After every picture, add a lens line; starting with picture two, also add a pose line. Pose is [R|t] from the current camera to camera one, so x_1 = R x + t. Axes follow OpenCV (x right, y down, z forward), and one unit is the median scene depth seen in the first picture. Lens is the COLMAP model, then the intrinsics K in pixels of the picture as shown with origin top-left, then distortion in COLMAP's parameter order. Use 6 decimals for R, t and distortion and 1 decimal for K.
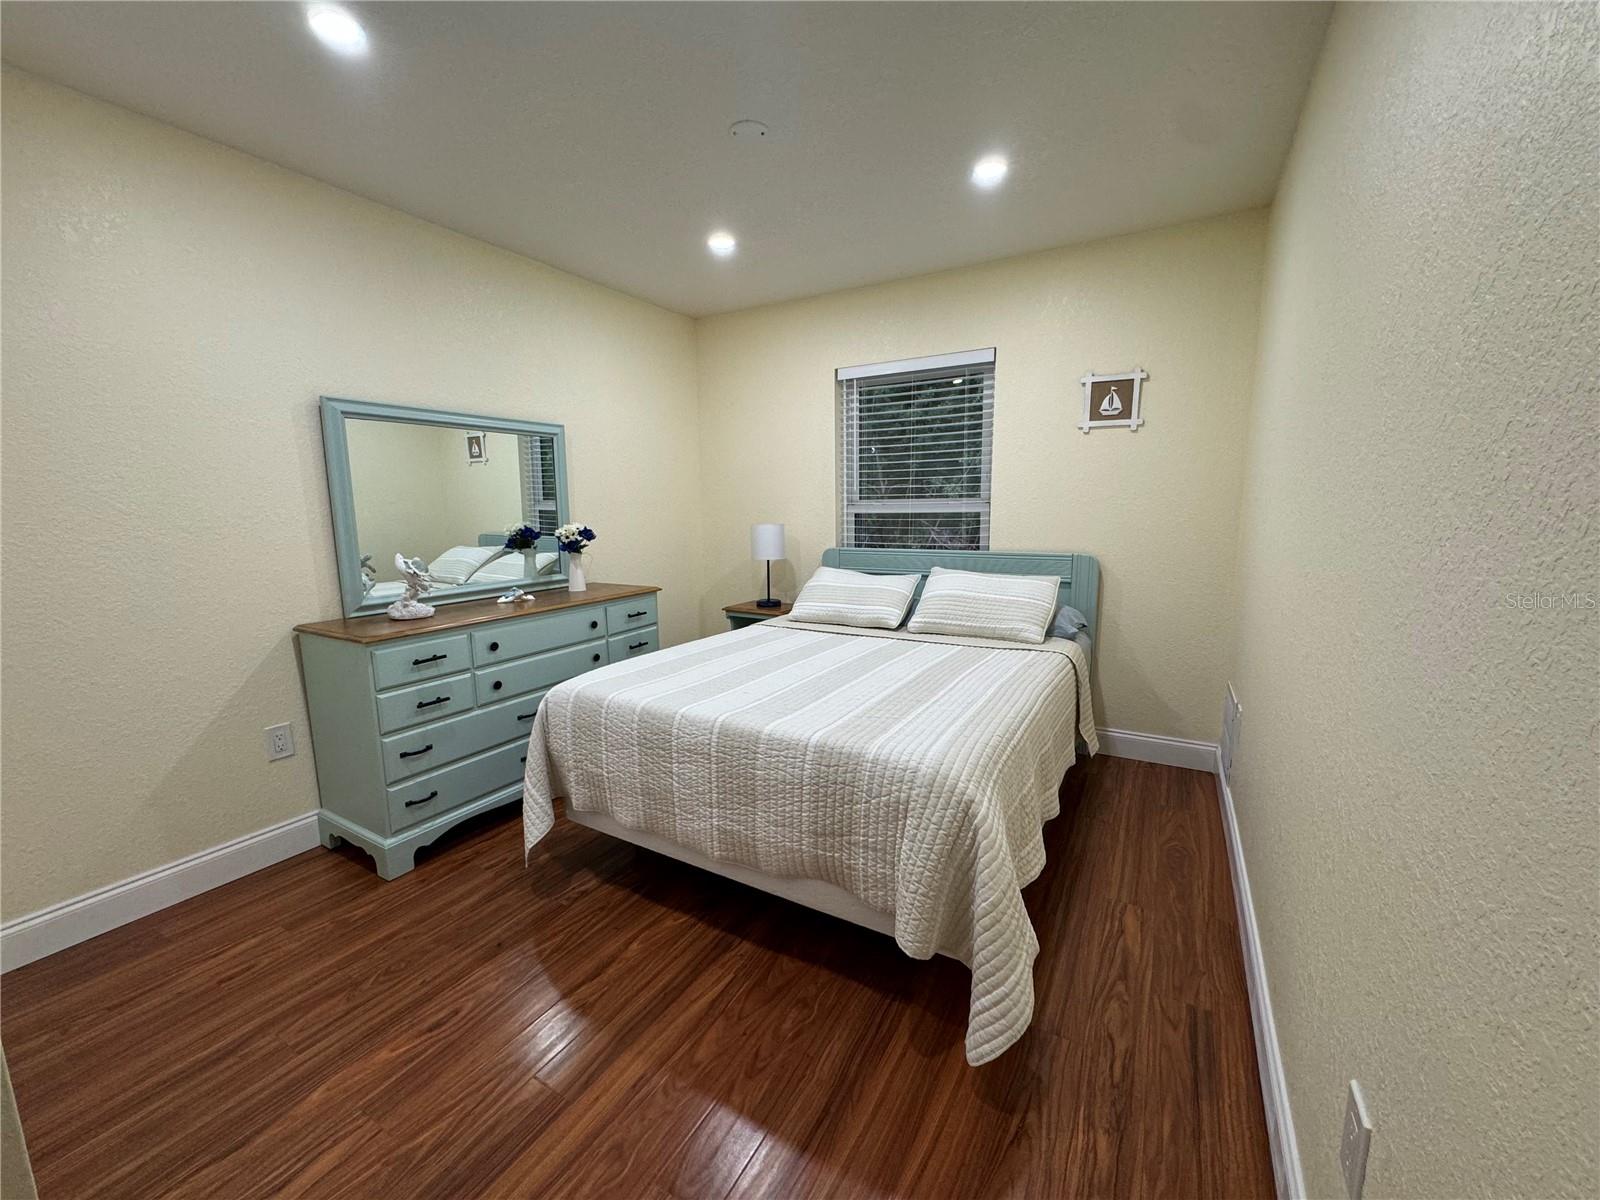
lens RADIAL K [[639.8, 0, 800.7], [0, 639.8, 601.6], [0, 0, 1]] dist [-0.000560, -0.000186]
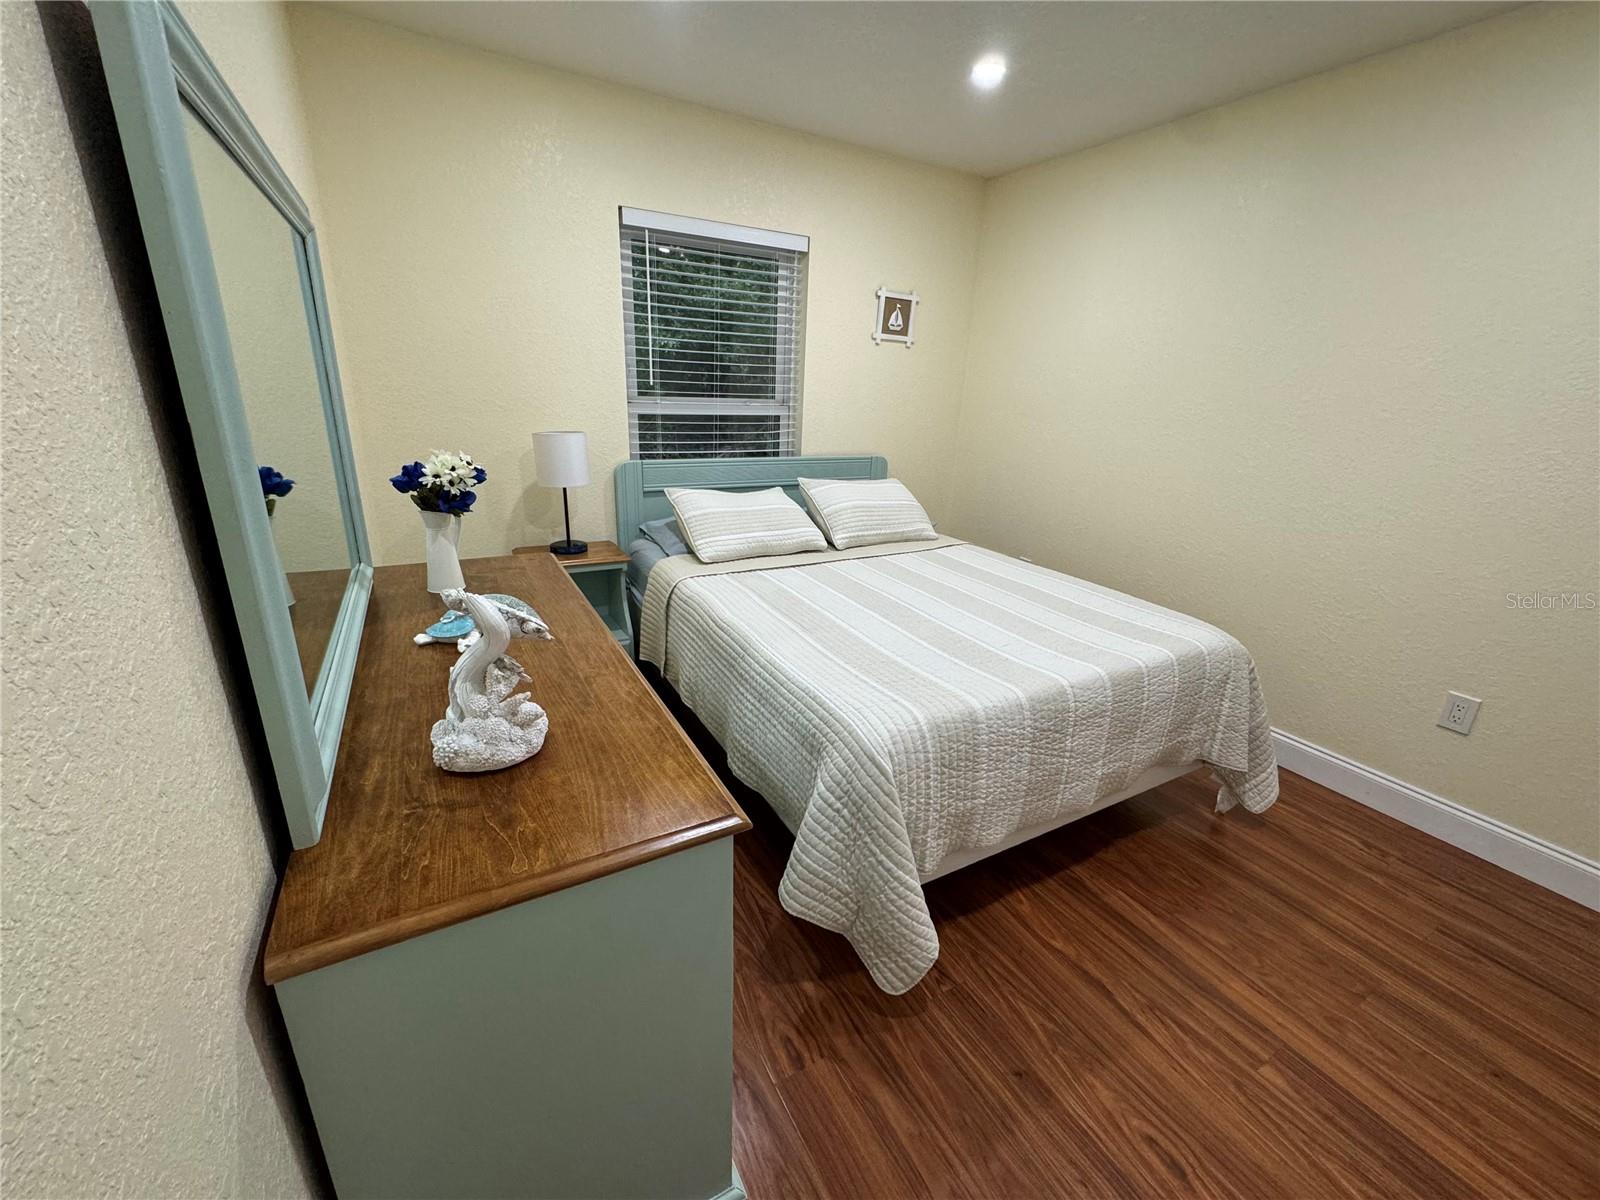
lens RADIAL K [[639.8, 0, 800.7], [0, 639.8, 601.6], [0, 0, 1]] dist [-0.000560, -0.000186]
pose [[0.502306, -0.247668, 0.828462, -0.657371], [0.087468, 0.967742, 0.236272, -0.106831], [-0.860255, -0.046217, 0.507765, 0.538512]]
